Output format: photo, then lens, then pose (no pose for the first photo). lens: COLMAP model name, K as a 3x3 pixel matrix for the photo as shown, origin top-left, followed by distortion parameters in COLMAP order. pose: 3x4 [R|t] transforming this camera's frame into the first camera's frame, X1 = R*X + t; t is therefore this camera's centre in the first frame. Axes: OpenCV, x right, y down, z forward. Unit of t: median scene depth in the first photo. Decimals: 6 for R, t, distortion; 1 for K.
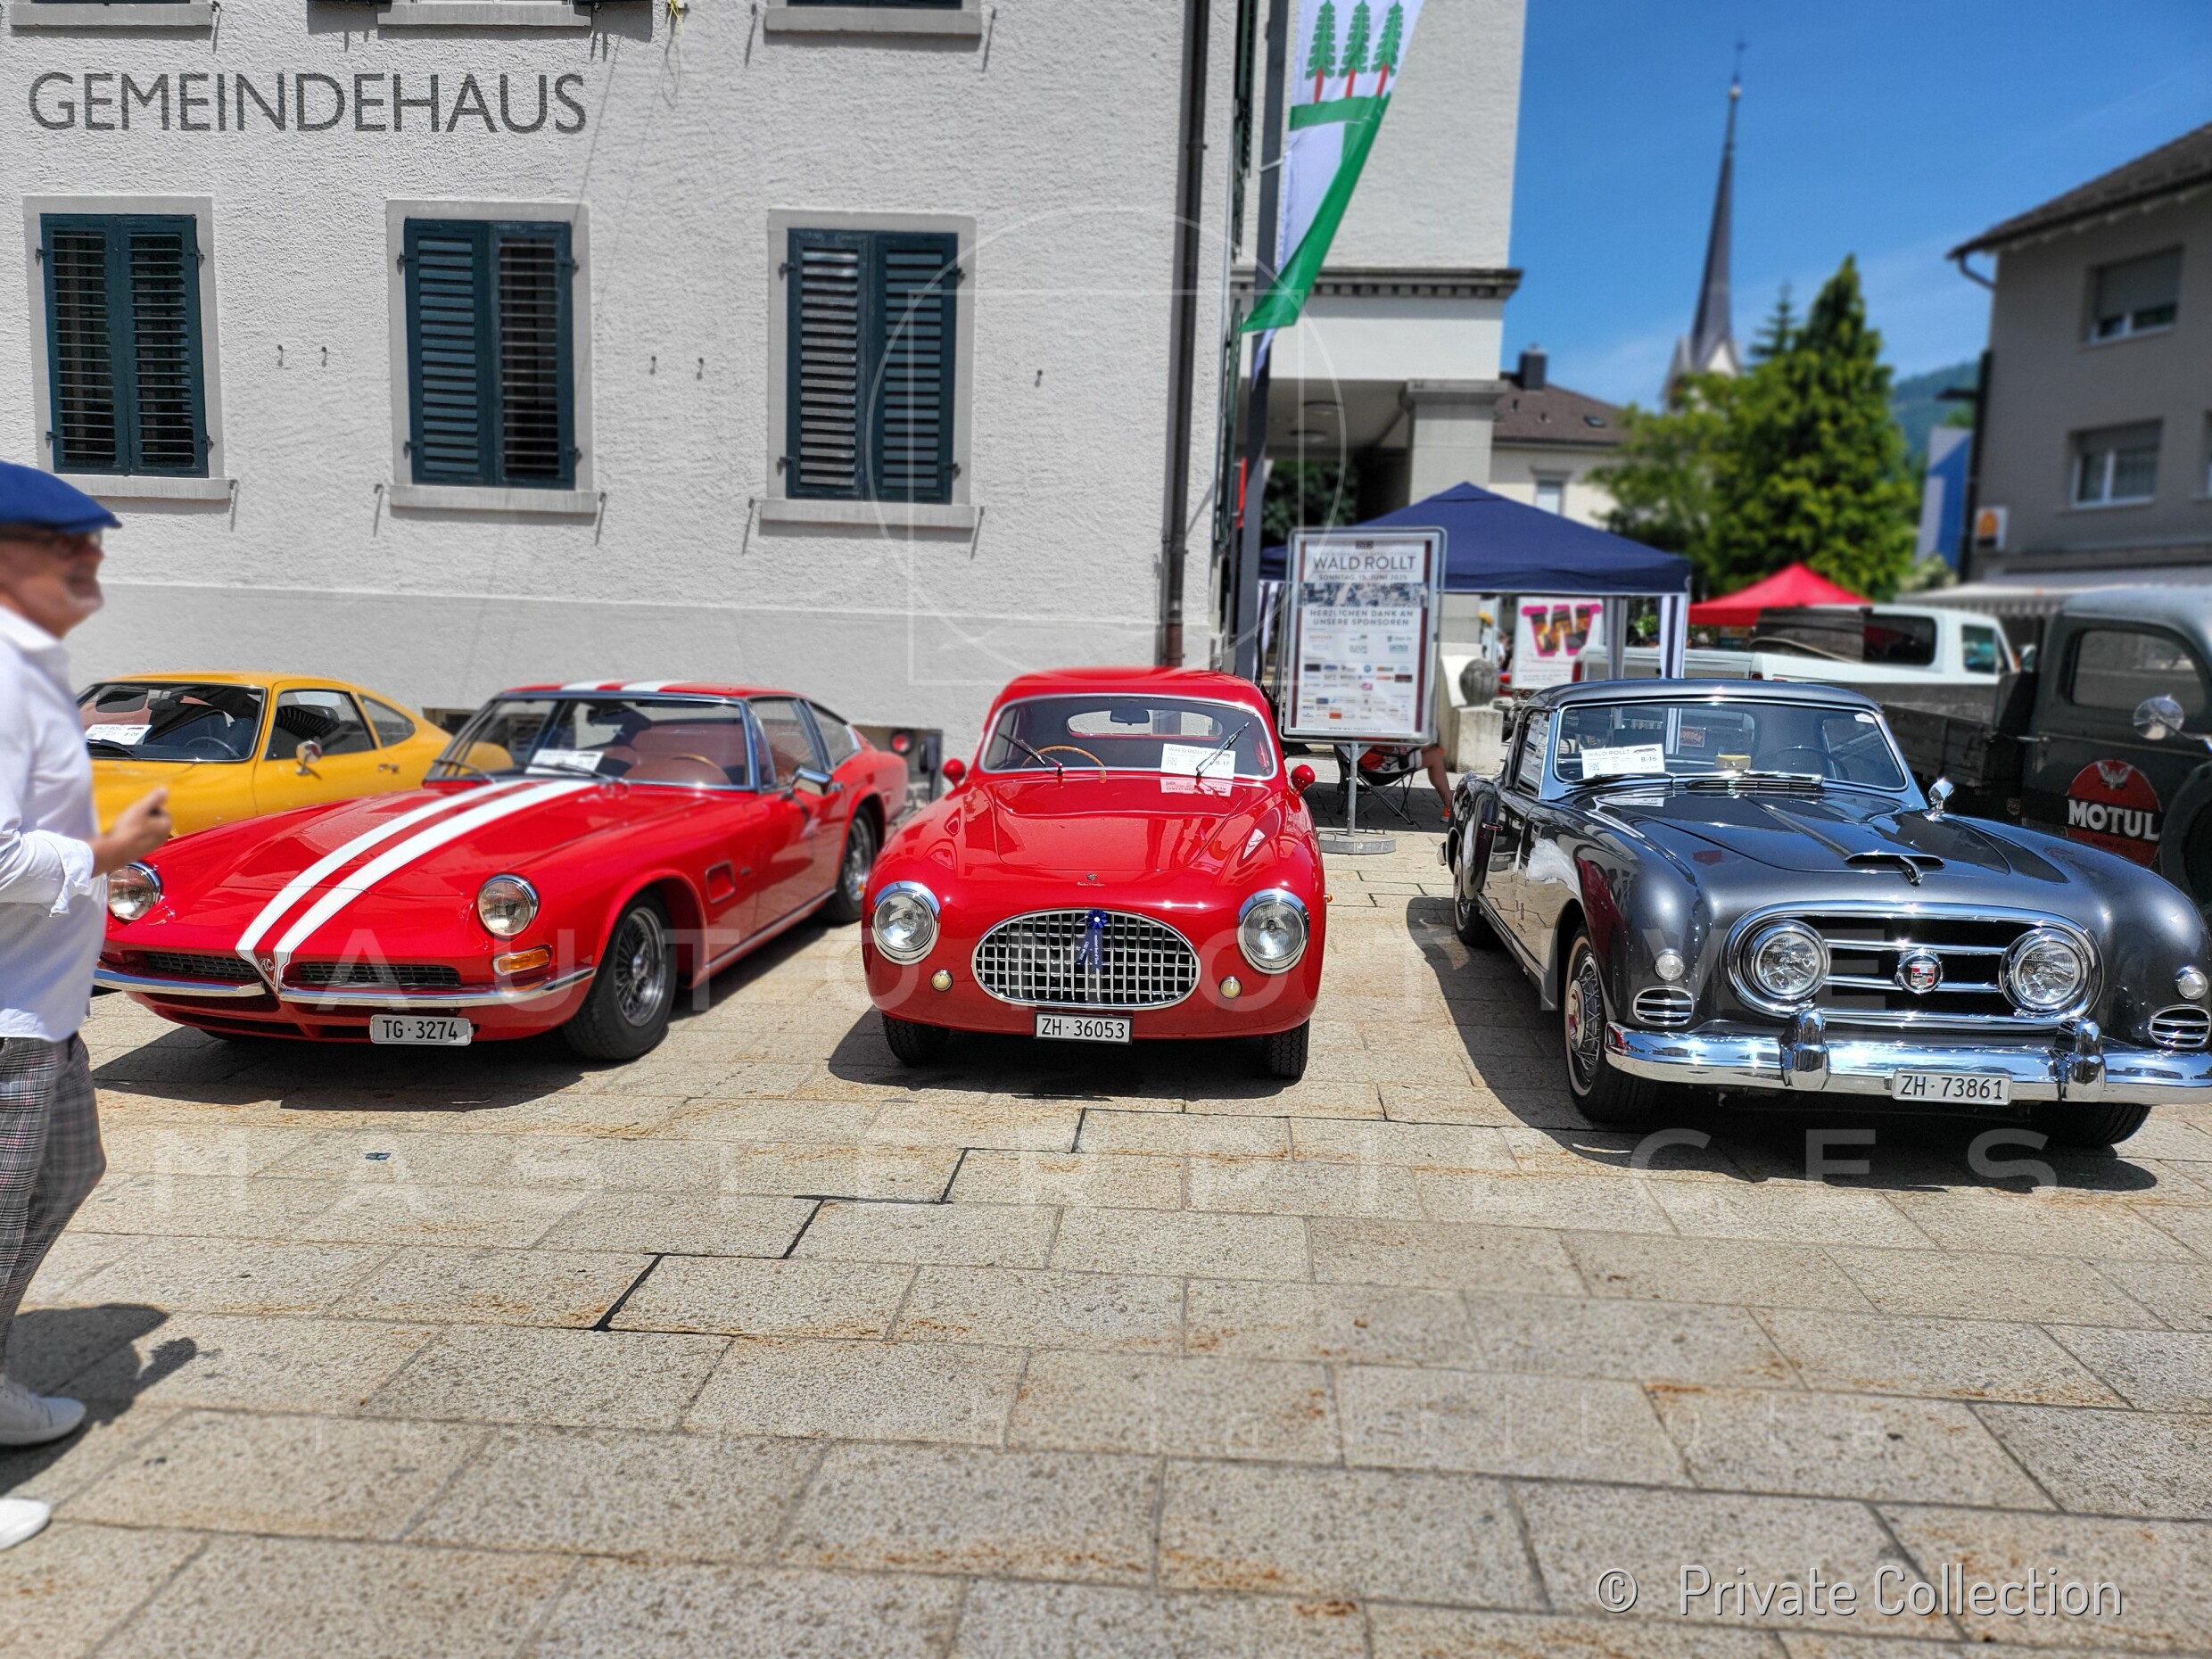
lens RADIAL K [[1539.1, 0, 1095.3], [0, 1539.1, 853.7], [0, 0, 1]] dist [0.049646, -0.052930]
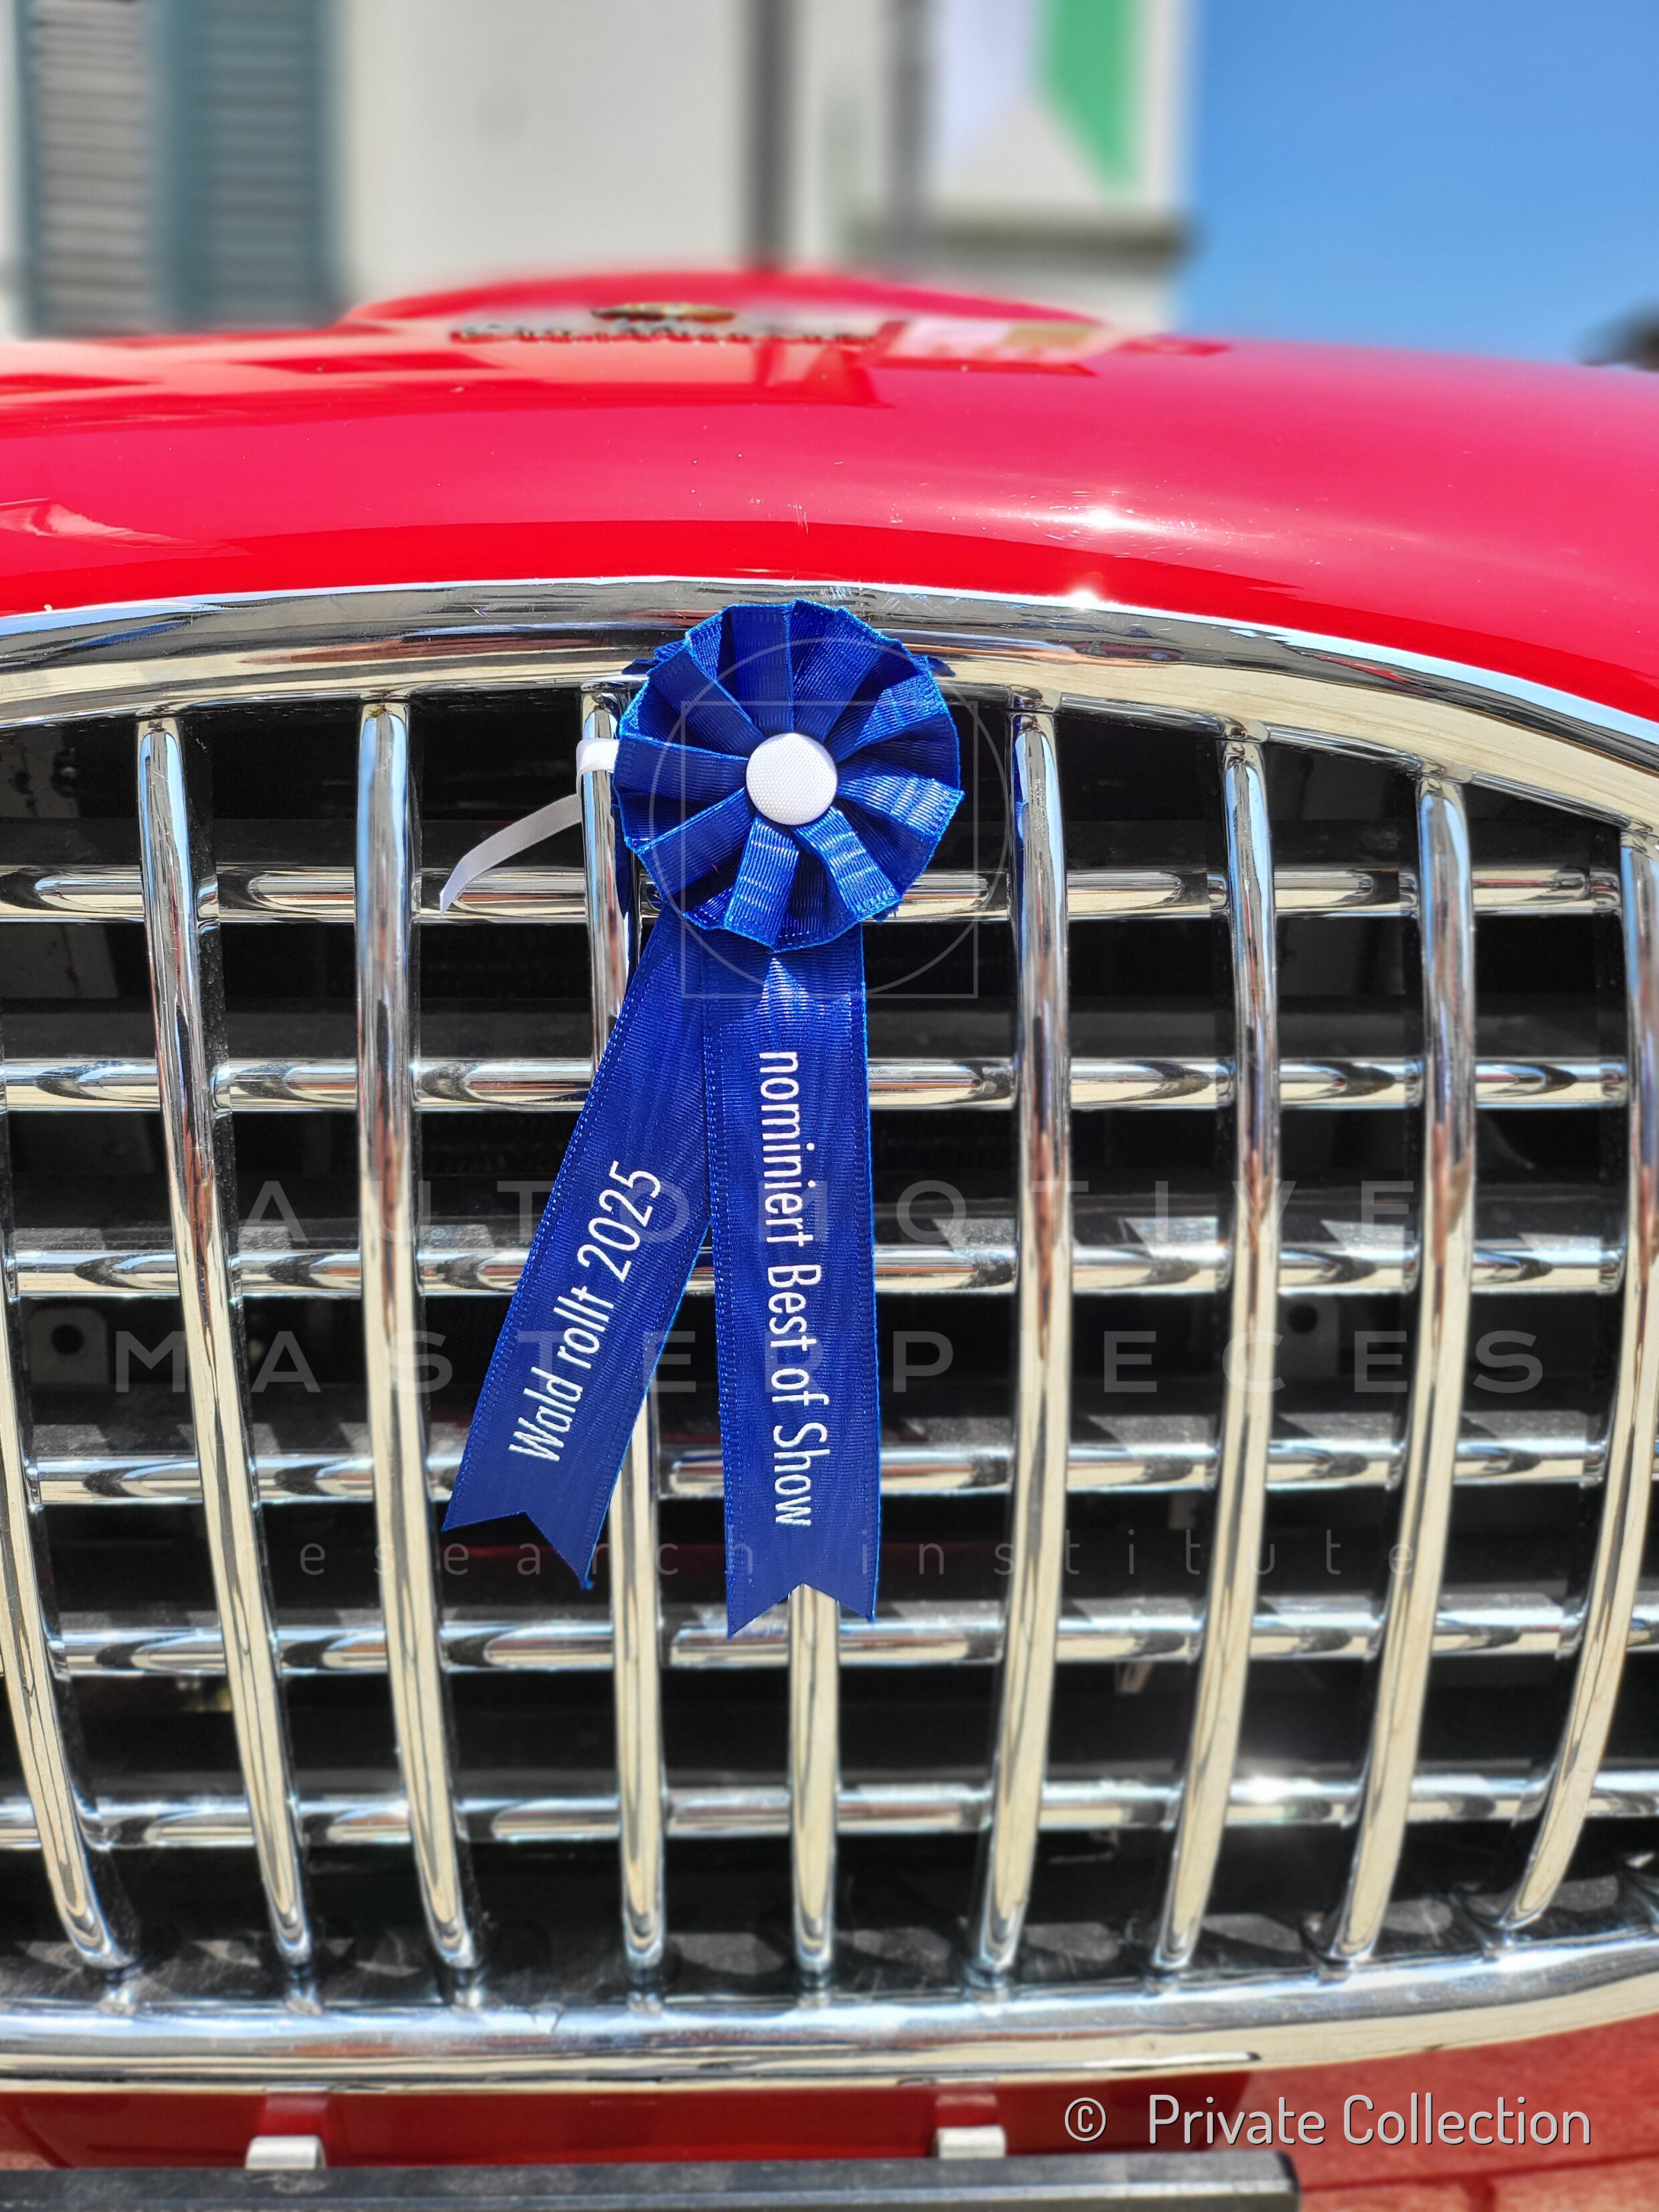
lens RADIAL K [[1539.2, 0, 826.1], [0, 1539.2, 1115.6], [0, 0, 1]] dist [0.049646, -0.052930]
pose [[0.993173, -0.038408, 0.110149, -0.003366], [0.028458, 0.995488, 0.090523, 0.040151], [-0.113129, -0.086770, 0.989784, 0.740944]]
